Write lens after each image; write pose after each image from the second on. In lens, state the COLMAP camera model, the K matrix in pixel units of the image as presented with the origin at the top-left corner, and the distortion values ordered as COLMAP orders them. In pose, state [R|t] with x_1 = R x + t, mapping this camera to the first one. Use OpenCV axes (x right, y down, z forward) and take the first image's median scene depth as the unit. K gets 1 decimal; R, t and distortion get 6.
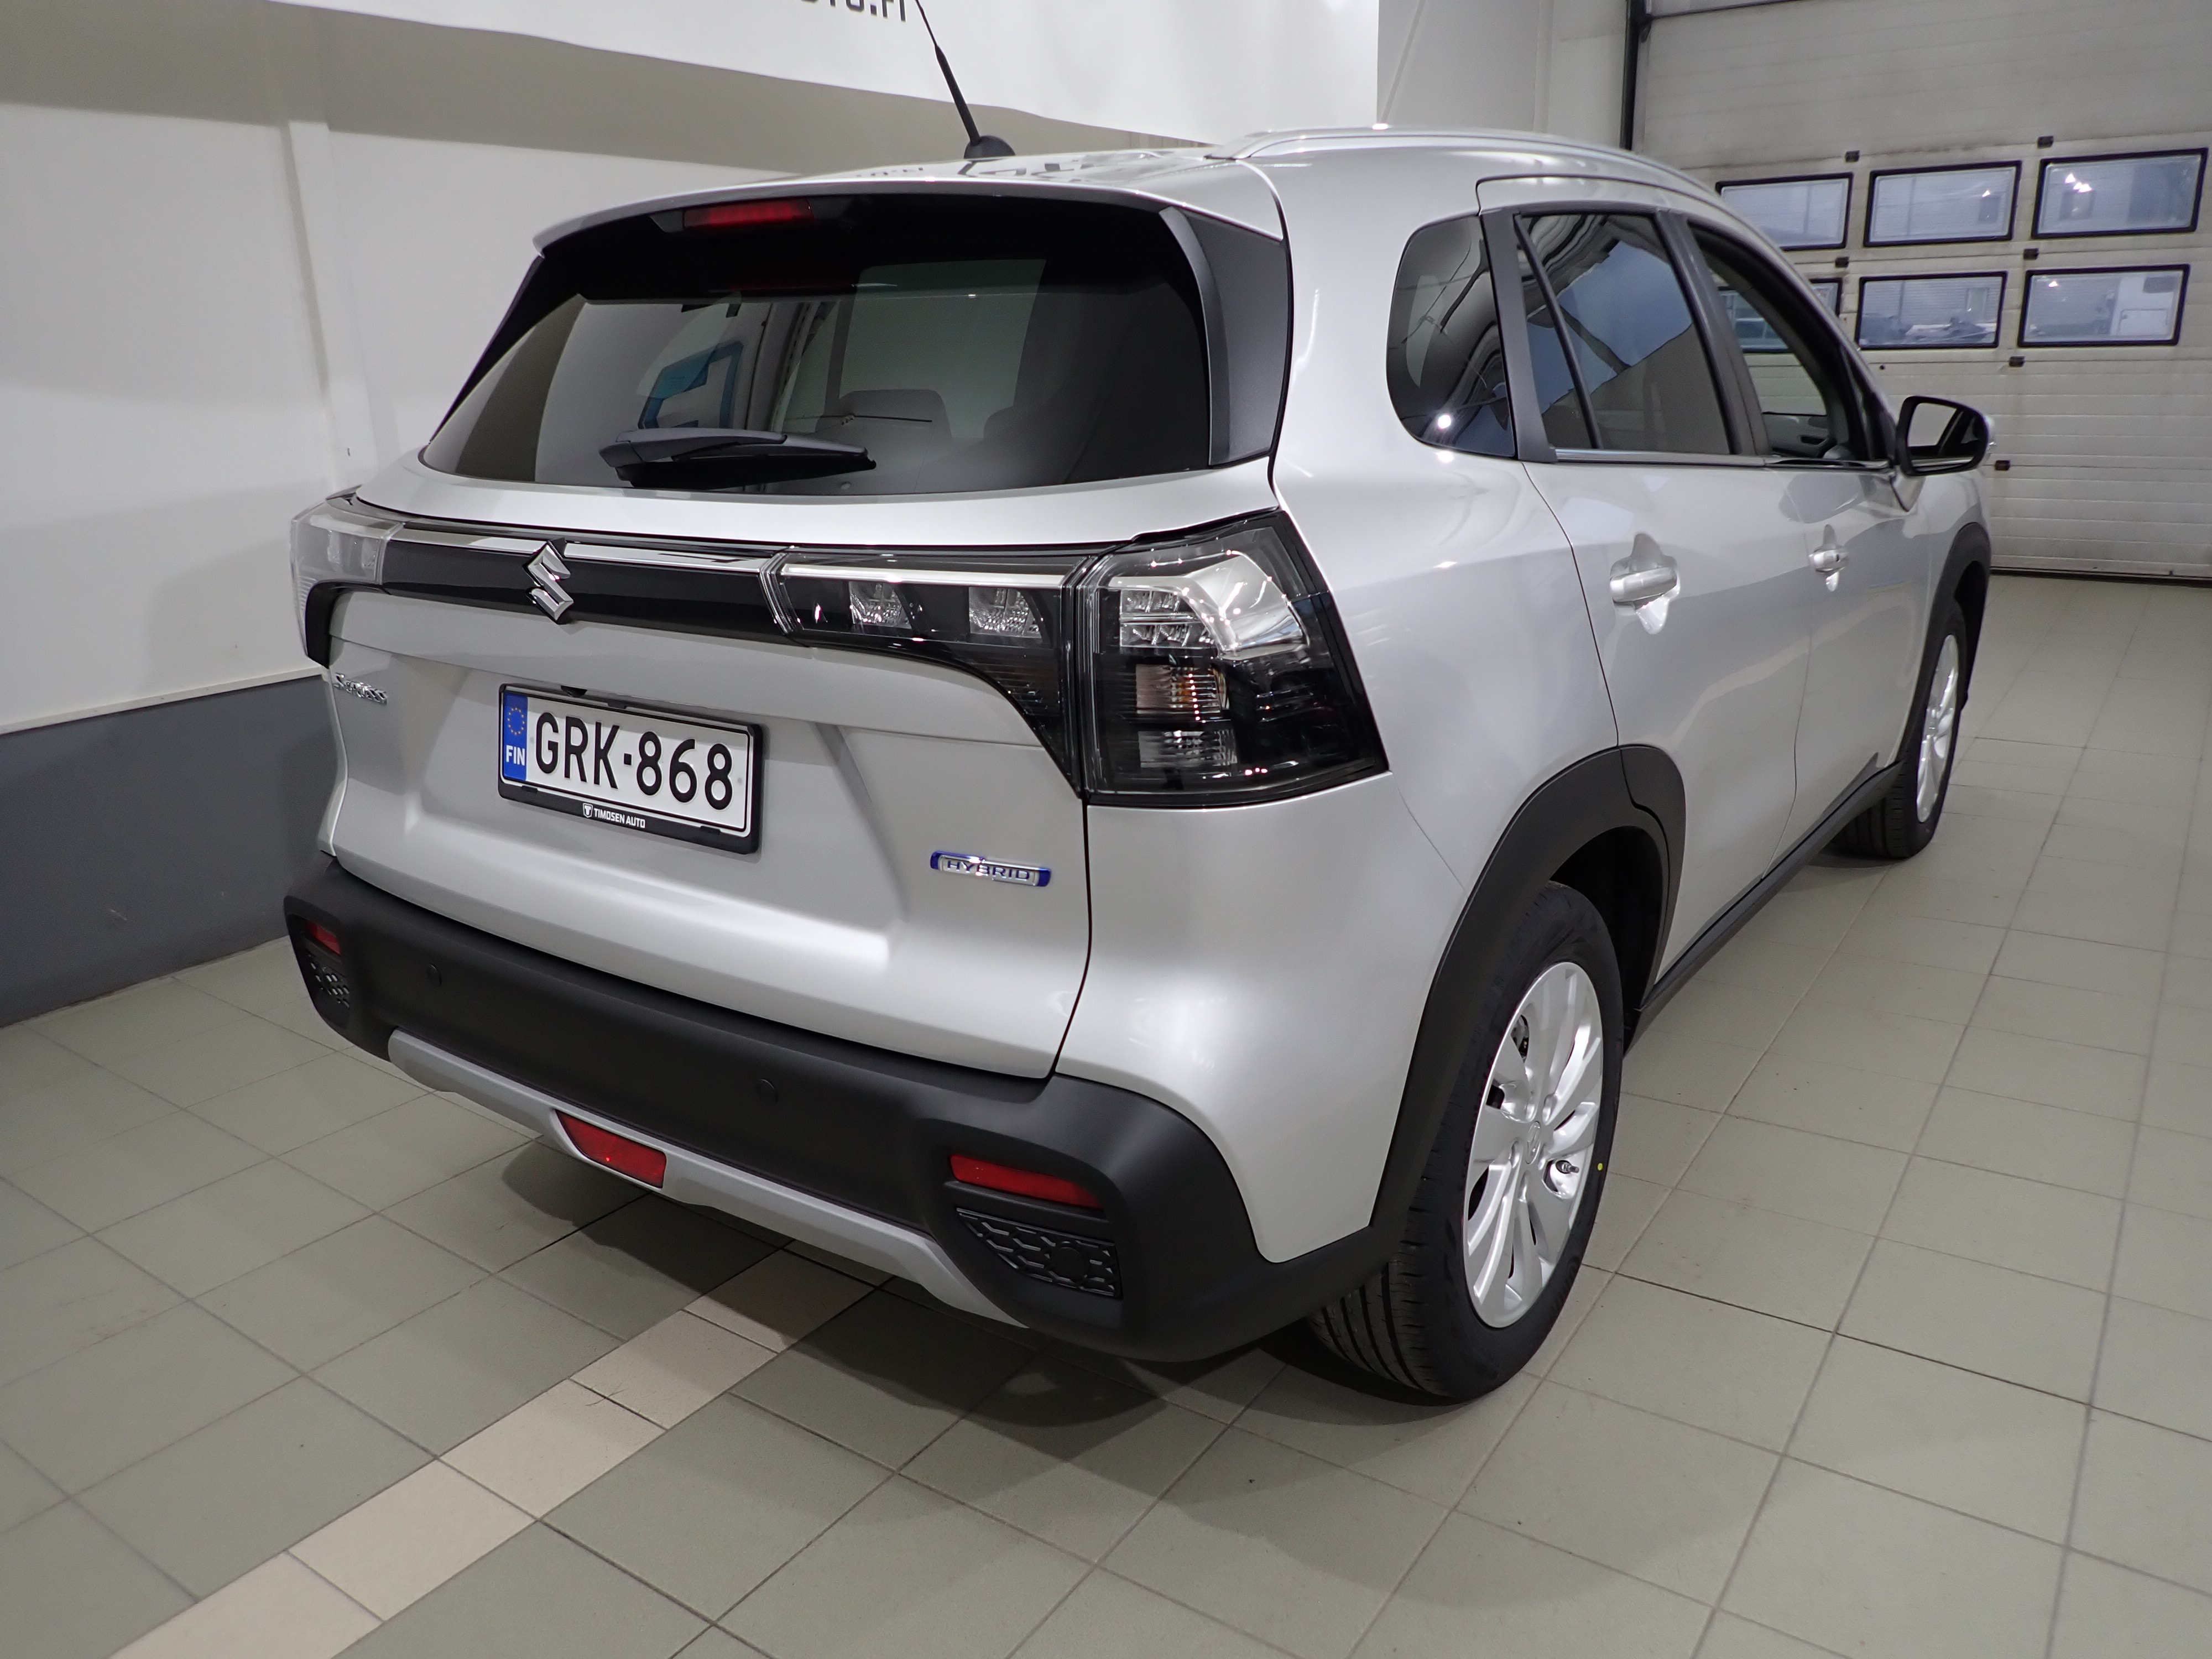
lens RADIAL K [[1629.4, 0, 1094.0], [0, 1629.4, 838.6], [0, 0, 1]] dist [0.017603, -0.045301]
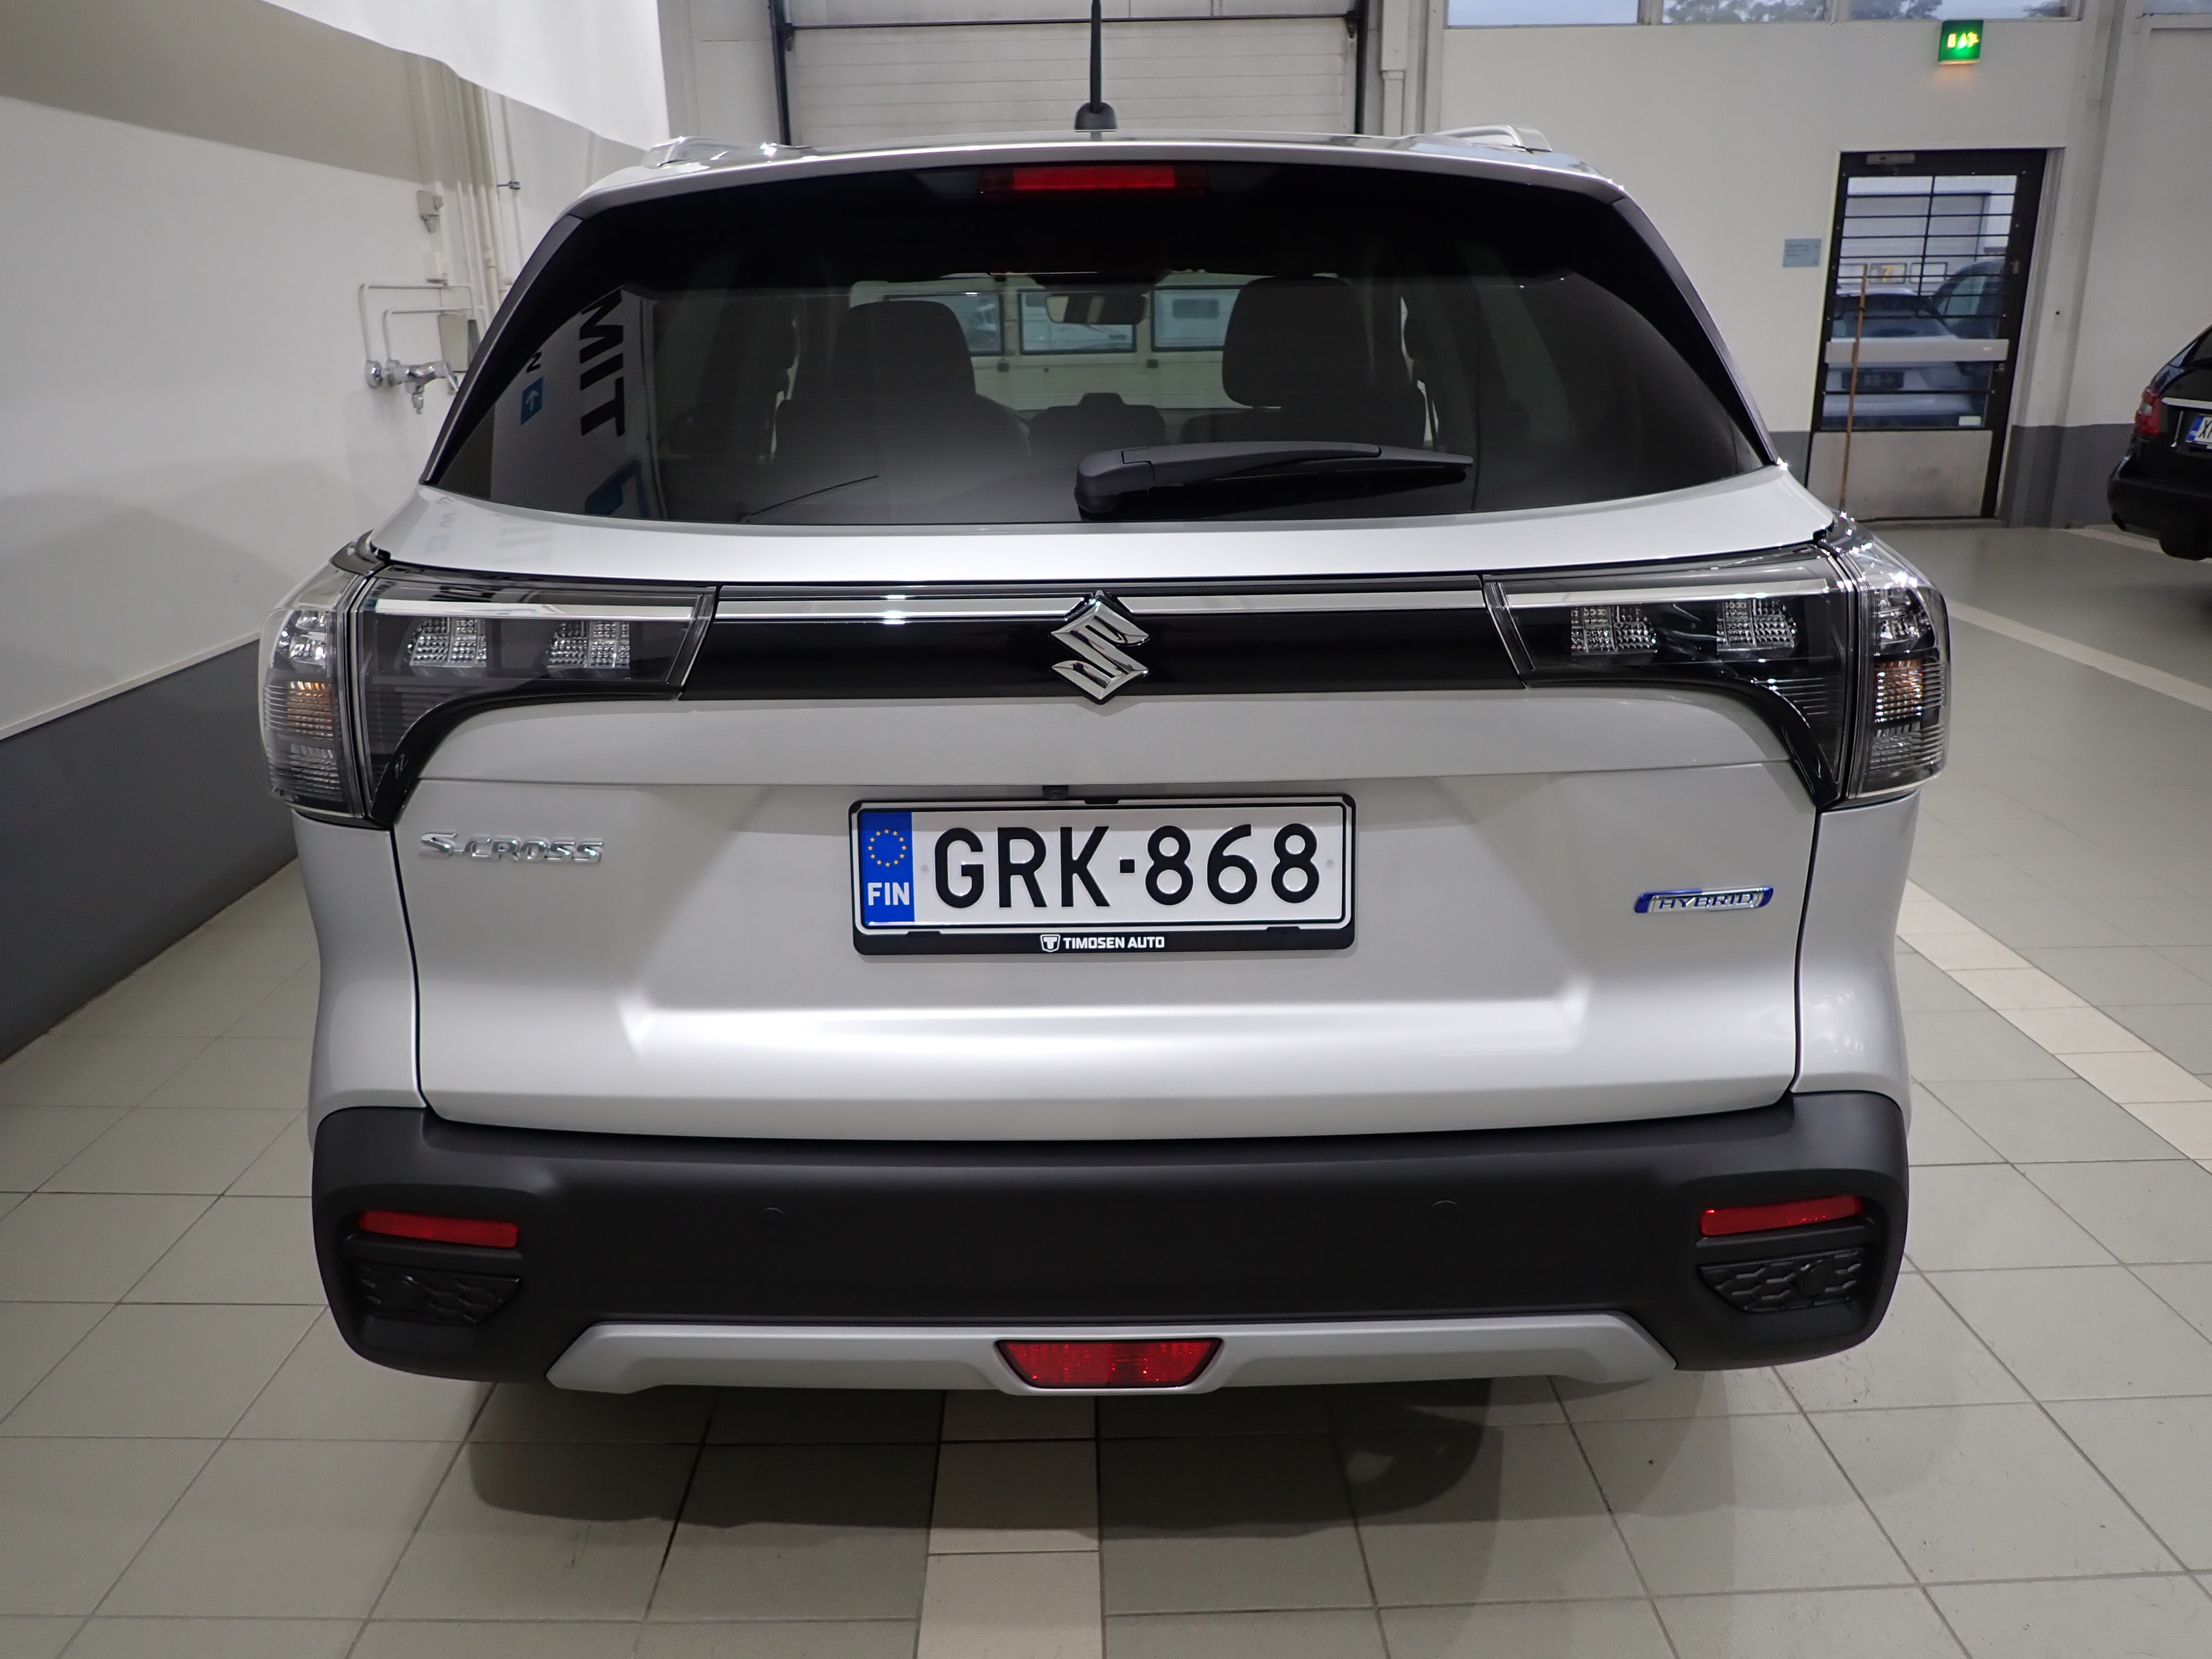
lens RADIAL K [[1629.4, 0, 1101.3], [0, 1629.4, 838.2], [0, 0, 1]] dist [0.017603, -0.045301]
pose [[0.810139, -0.166021, 0.562238, -0.729164], [0.167946, 0.984591, 0.048738, -0.101400], [-0.561666, 0.054941, 0.825538, 0.353520]]
